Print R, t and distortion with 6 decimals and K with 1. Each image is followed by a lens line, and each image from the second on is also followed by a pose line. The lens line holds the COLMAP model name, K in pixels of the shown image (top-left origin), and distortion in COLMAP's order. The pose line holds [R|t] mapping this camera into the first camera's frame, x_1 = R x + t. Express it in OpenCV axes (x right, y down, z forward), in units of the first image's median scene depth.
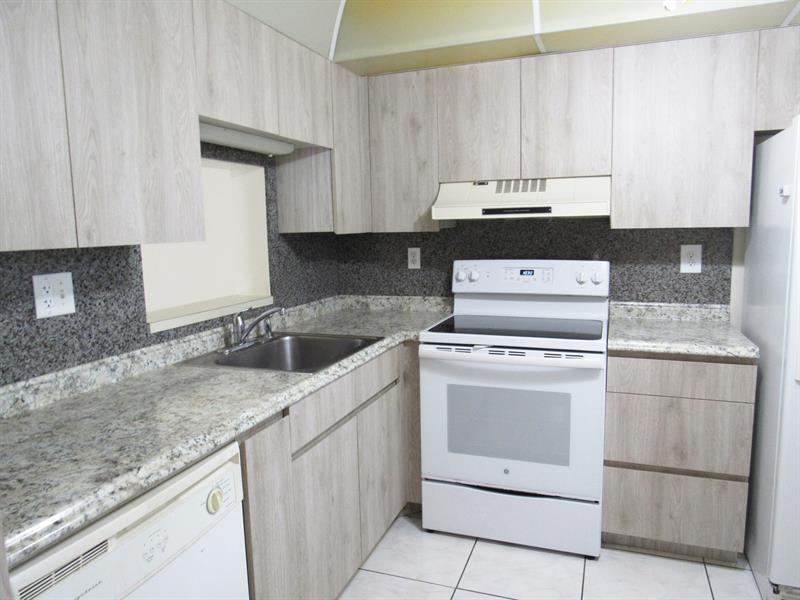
lens RADIAL K [[572.2, 0, 400.0], [0, 572.2, 300.0], [0, 0, 1]] dist [-0.026479, 0.006047]
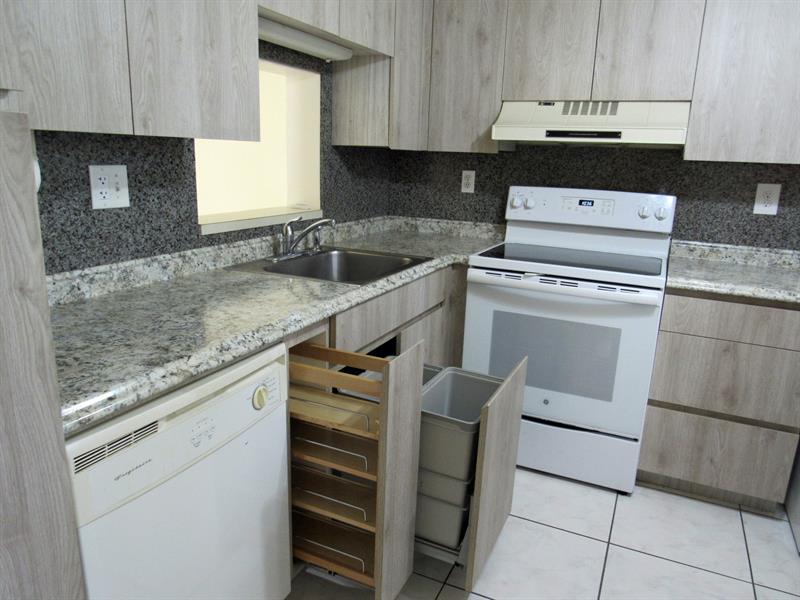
lens RADIAL K [[572.2, 0, 400.0], [0, 572.2, 300.0], [0, 0, 1]] dist [-0.026479, 0.006047]
pose [[0.994862, 0.075103, -0.067888, -0.012688], [-0.066722, 0.990739, 0.118259, 0.025123], [0.076141, -0.113122, 0.990659, 0.017953]]
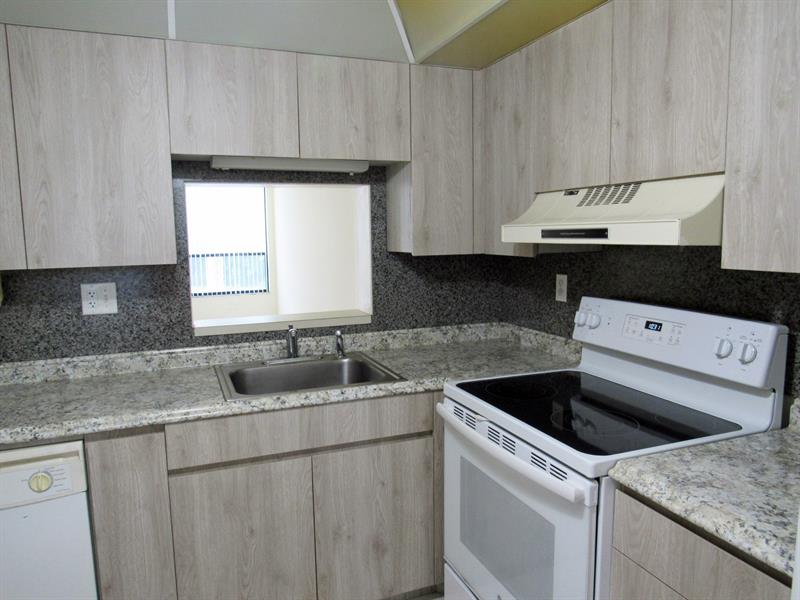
lens RADIAL K [[572.2, 0, 400.0], [0, 572.2, 300.0], [0, 0, 1]] dist [-0.026479, 0.006047]
pose [[0.668667, 0.099660, -0.736853, 0.608050], [-0.096192, 0.994244, 0.047182, -0.096924], [0.737314, 0.039330, 0.674405, 0.427237]]
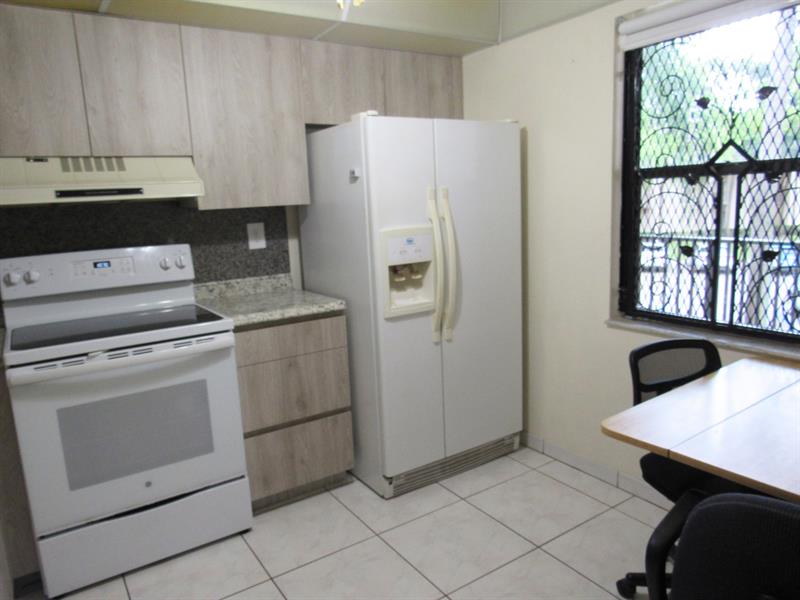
lens RADIAL K [[572.2, 0, 400.0], [0, 572.2, 300.0], [0, 0, 1]] dist [-0.026479, 0.006047]
pose [[0.586698, -0.150024, 0.795788, -0.256889], [0.138033, 0.986836, 0.084275, -0.005339], [-0.797955, 0.060401, 0.599683, 0.139089]]
